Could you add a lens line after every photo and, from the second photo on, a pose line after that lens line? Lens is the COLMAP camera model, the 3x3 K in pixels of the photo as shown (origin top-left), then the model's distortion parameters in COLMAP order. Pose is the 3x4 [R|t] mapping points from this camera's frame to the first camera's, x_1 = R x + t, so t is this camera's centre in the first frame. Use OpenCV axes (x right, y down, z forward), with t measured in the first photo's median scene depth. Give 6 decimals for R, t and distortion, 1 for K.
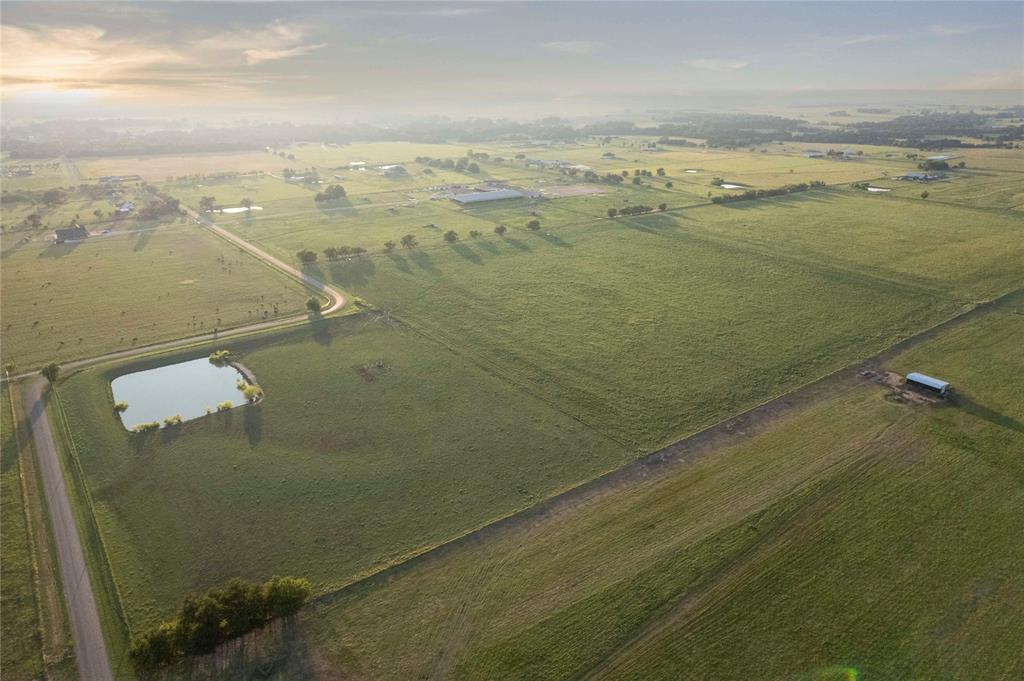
lens RADIAL K [[658.0, 0, 514.5], [0, 658.0, 339.3], [0, 0, 1]] dist [-0.077461, 0.070766]
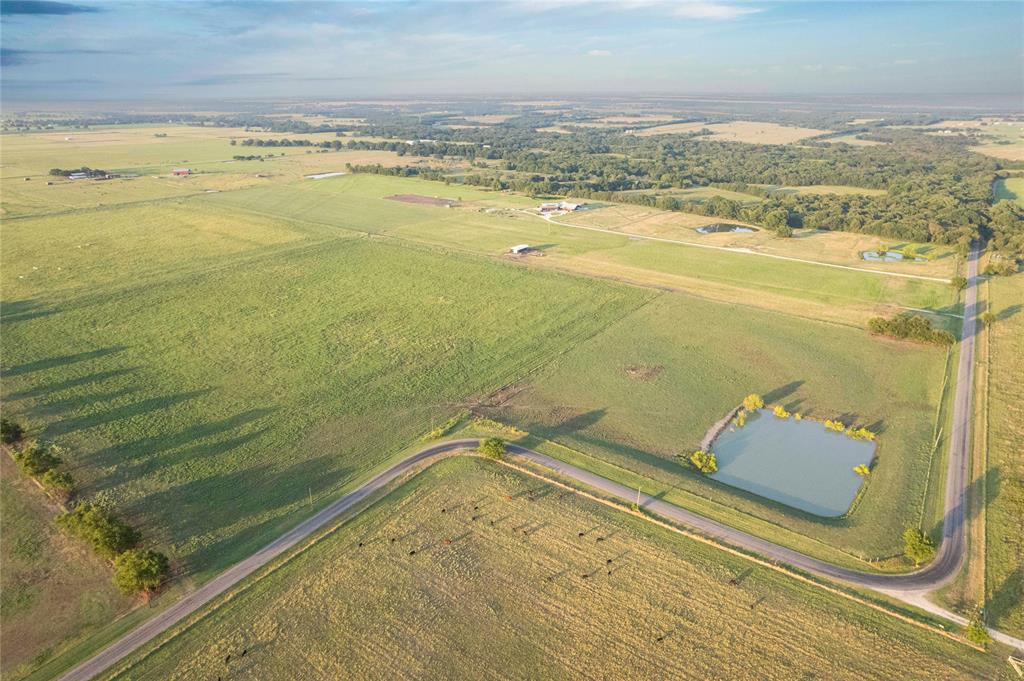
lens RADIAL K [[658.0, 0, 514.5], [0, 658.0, 339.3], [0, 0, 1]] dist [-0.077461, 0.070766]
pose [[-0.293216, -0.341482, 0.892981, -0.893125], [0.354042, 0.828845, 0.433208, -0.428764], [-0.888076, 0.443176, -0.122132, 1.090640]]
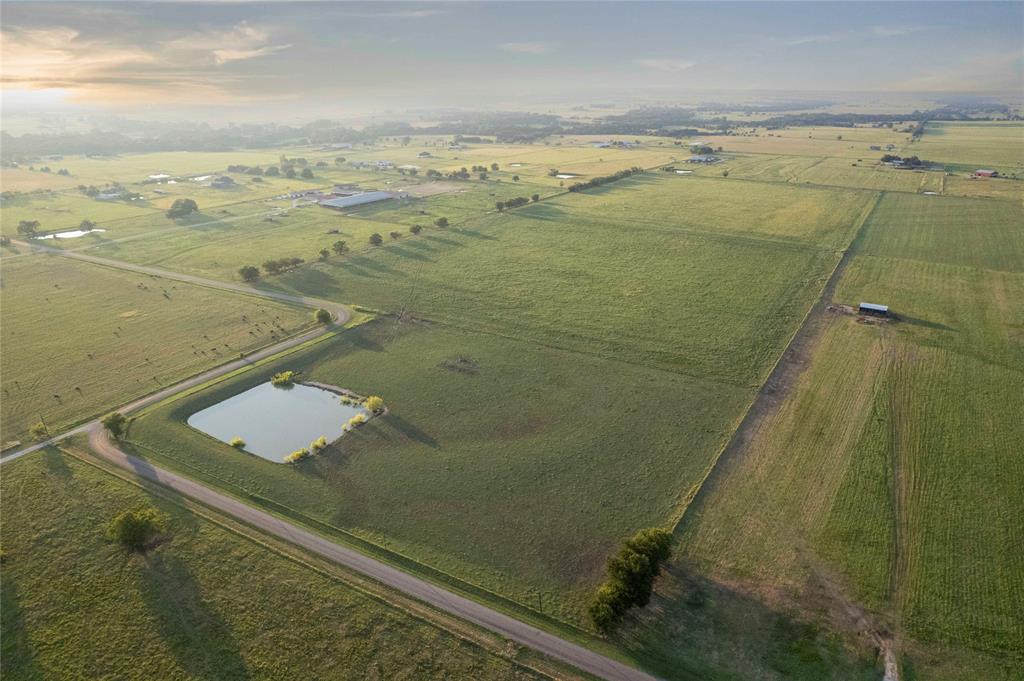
lens RADIAL K [[658.0, 0, 514.5], [0, 658.0, 339.3], [0, 0, 1]] dist [-0.077461, 0.070766]
pose [[0.923512, -0.140174, 0.357040, -0.425166], [0.140629, 0.989751, 0.024830, -0.005255], [-0.356861, 0.027279, 0.933759, 0.017319]]
